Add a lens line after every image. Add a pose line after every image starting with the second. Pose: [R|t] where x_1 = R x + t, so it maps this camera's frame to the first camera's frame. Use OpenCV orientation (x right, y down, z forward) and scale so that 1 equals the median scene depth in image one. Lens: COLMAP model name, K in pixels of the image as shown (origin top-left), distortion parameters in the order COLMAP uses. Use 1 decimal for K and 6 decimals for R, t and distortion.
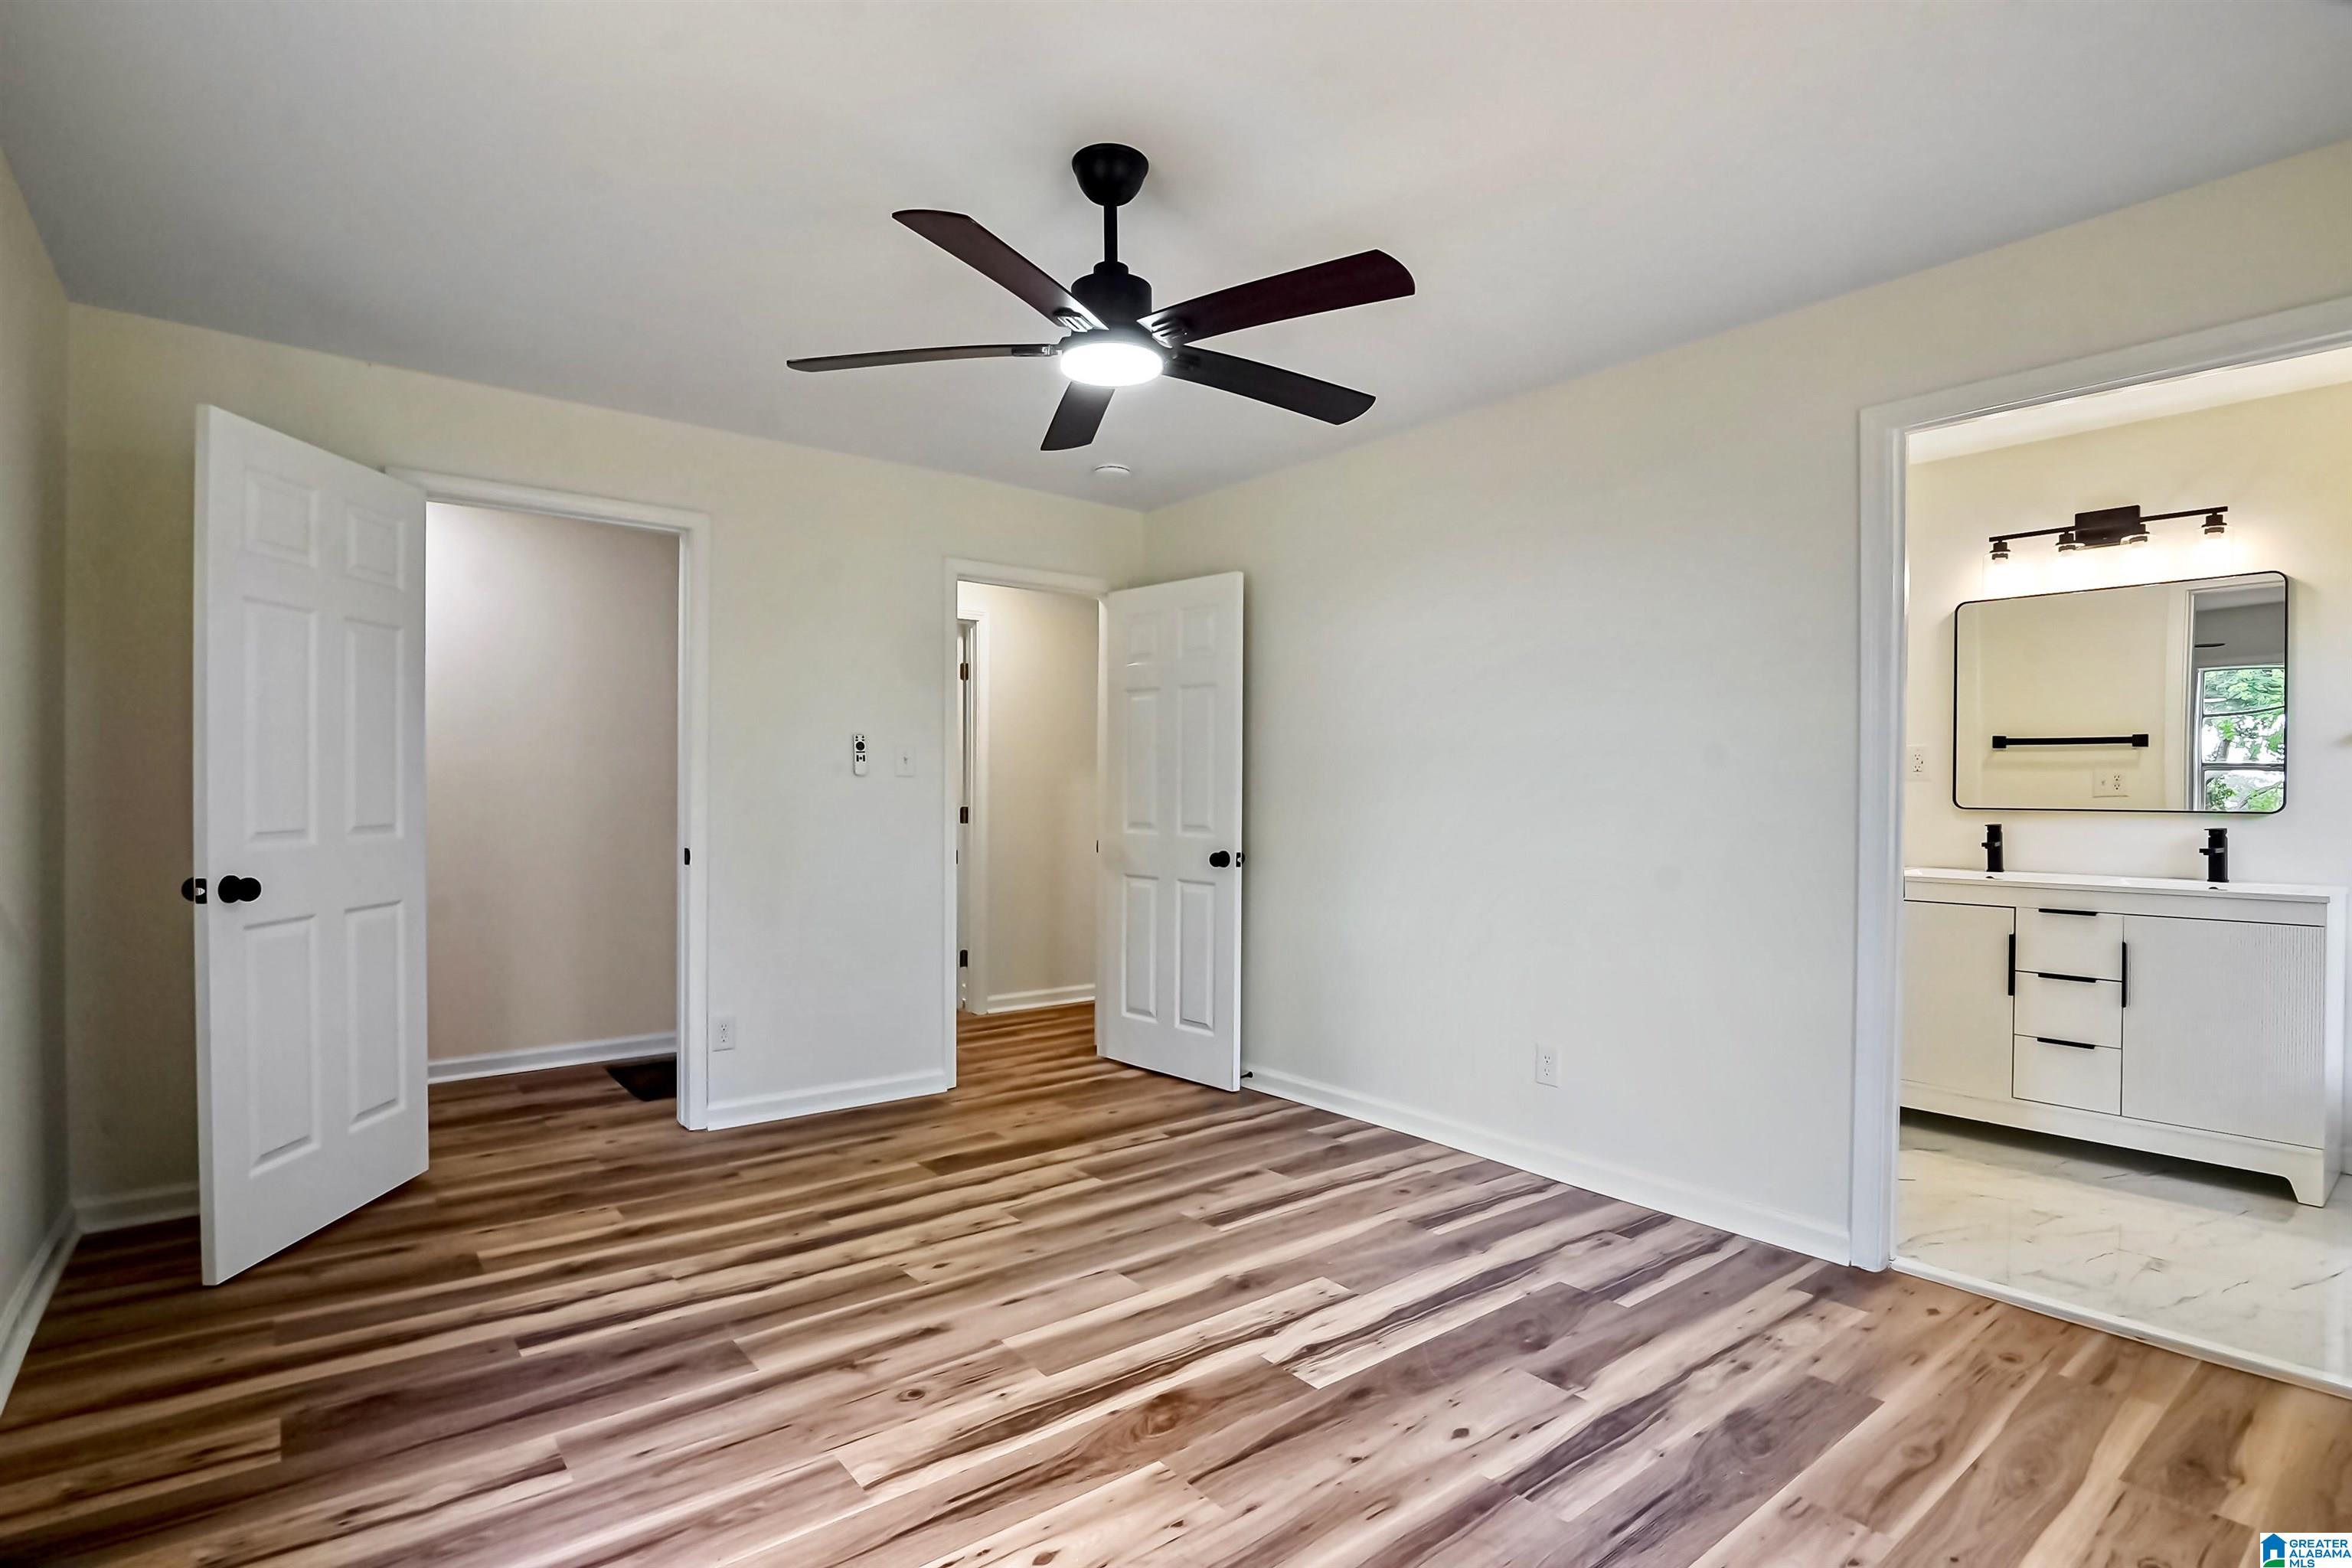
lens RADIAL K [[1152.2, 0, 1168.9], [0, 1152.2, 793.2], [0, 0, 1]] dist [-0.012436, -0.005627]
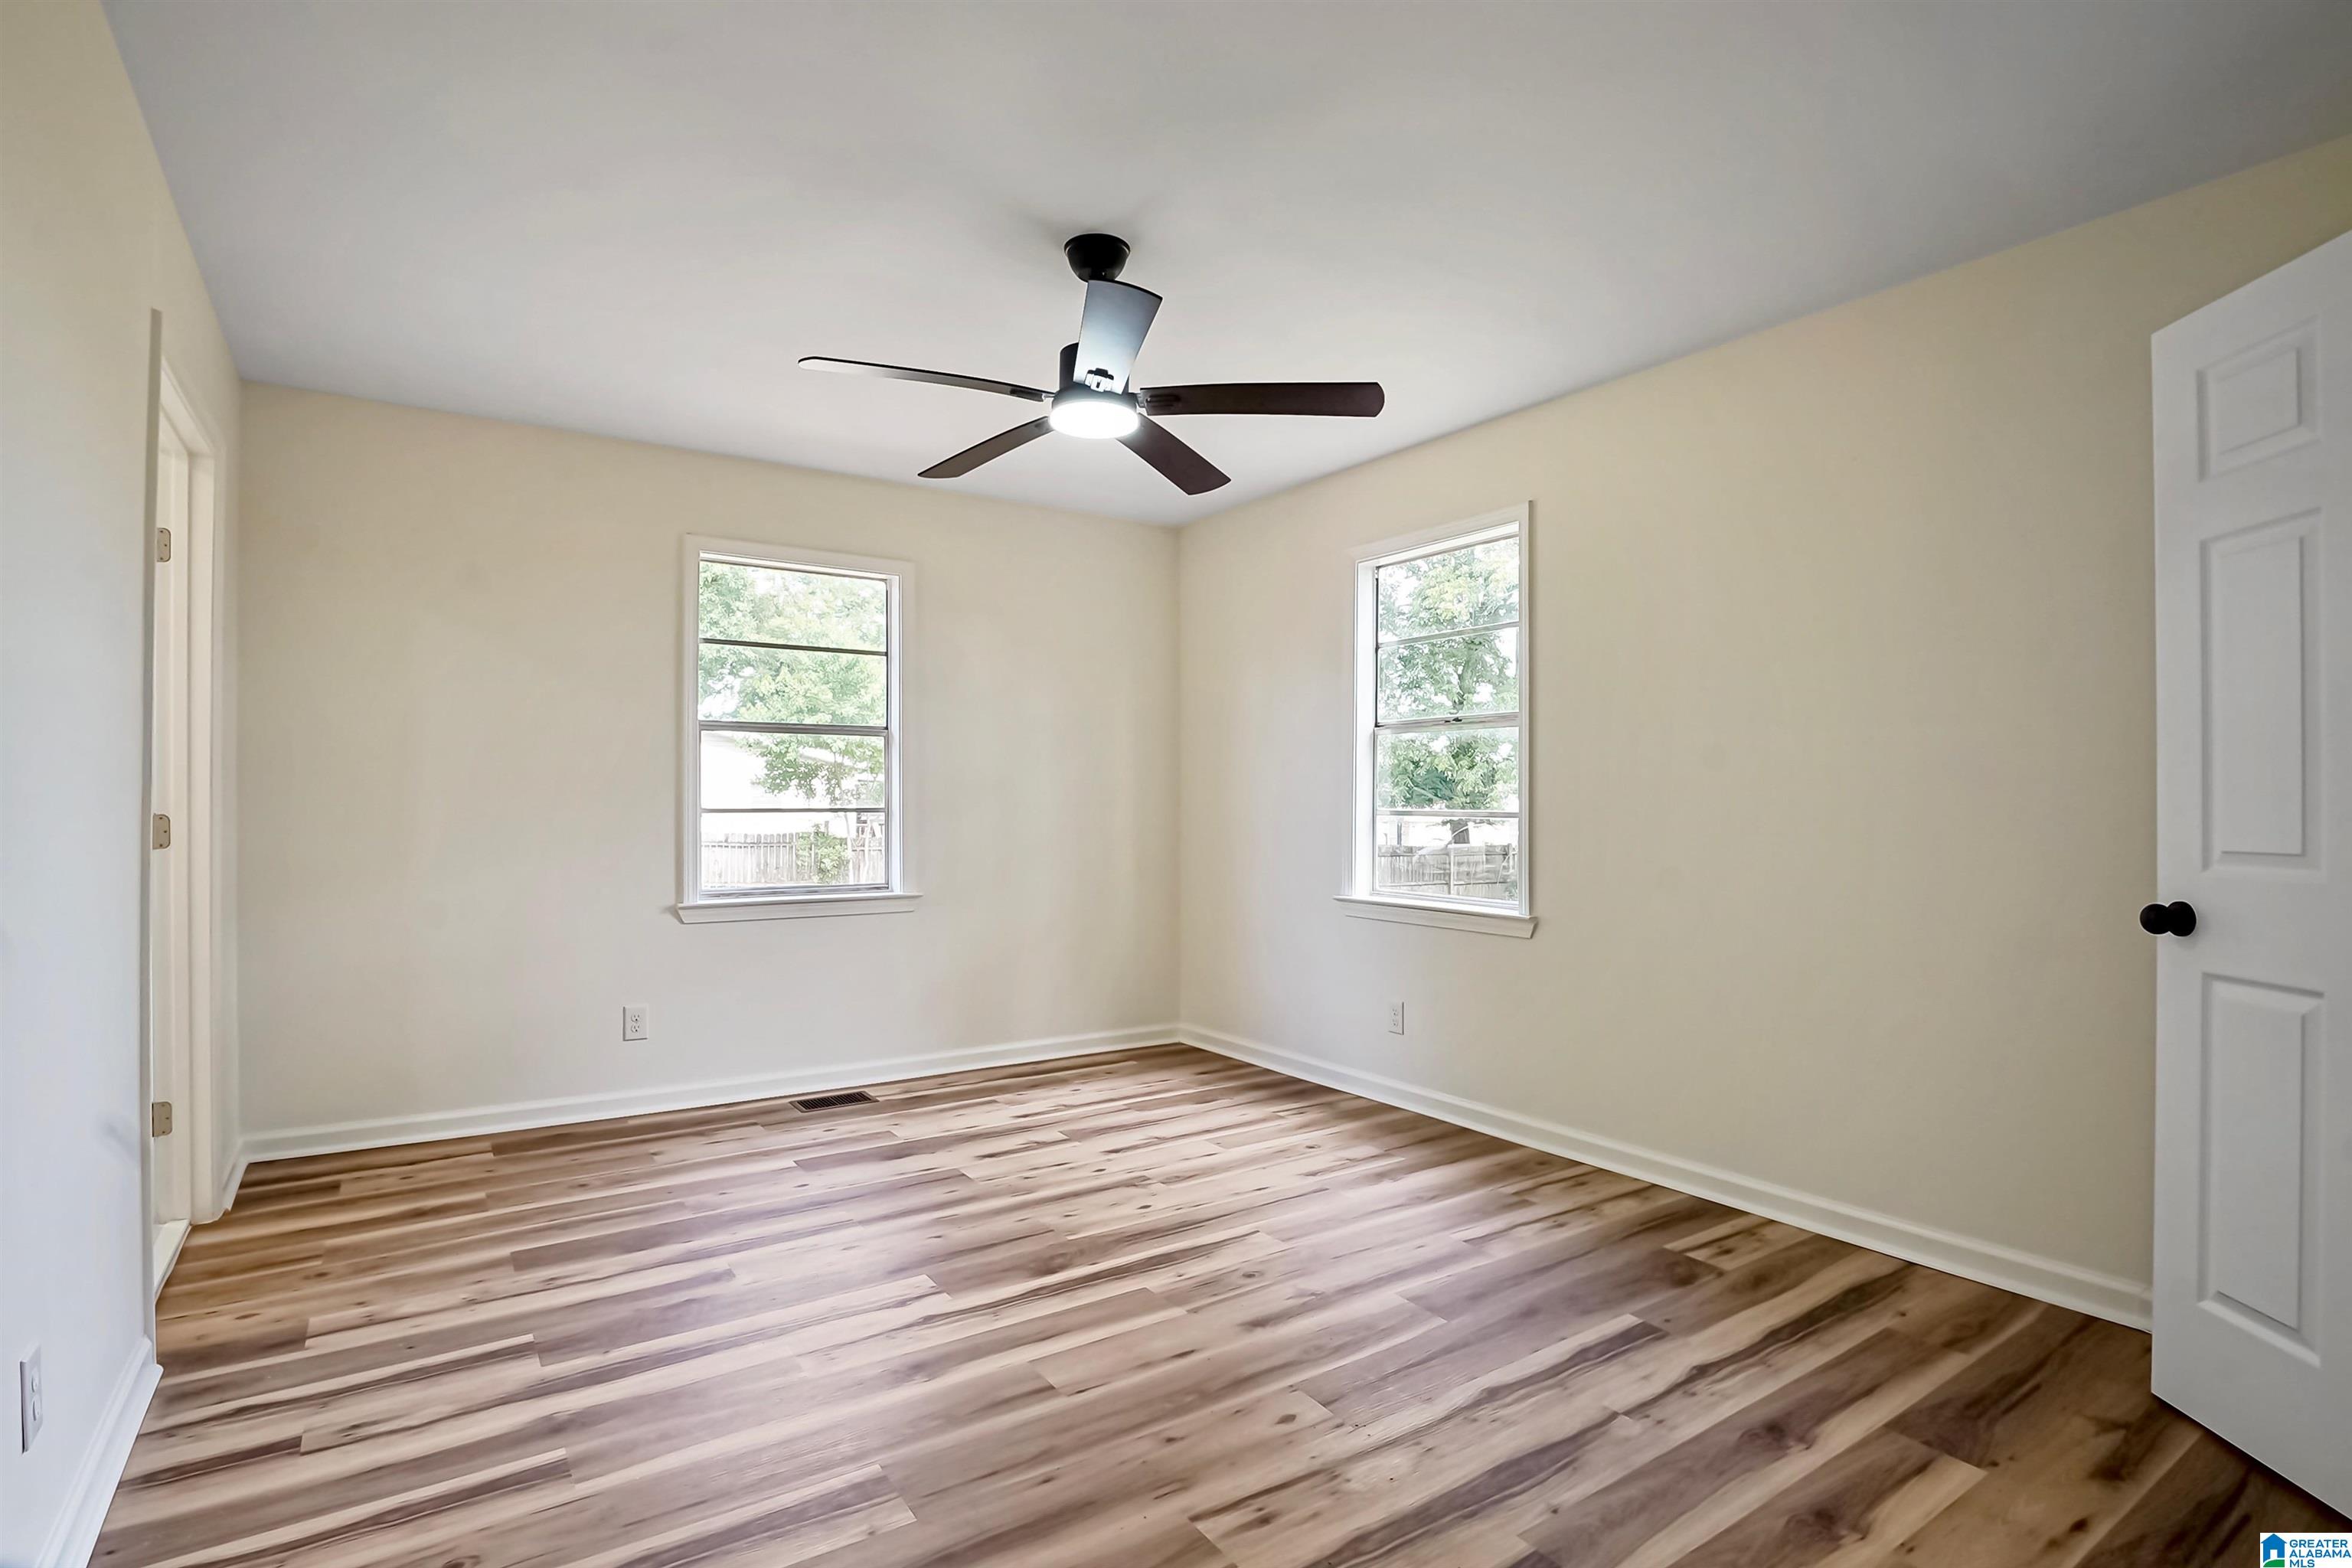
lens RADIAL K [[1152.2, 0, 1168.9], [0, 1152.2, 793.2], [0, 0, 1]] dist [-0.012436, -0.005627]
pose [[-0.996888, -0.004990, 0.078675, -0.203650], [-0.005045, 0.999987, -0.000494, 0.002296], [-0.078671, -0.000889, -0.996900, 2.003183]]
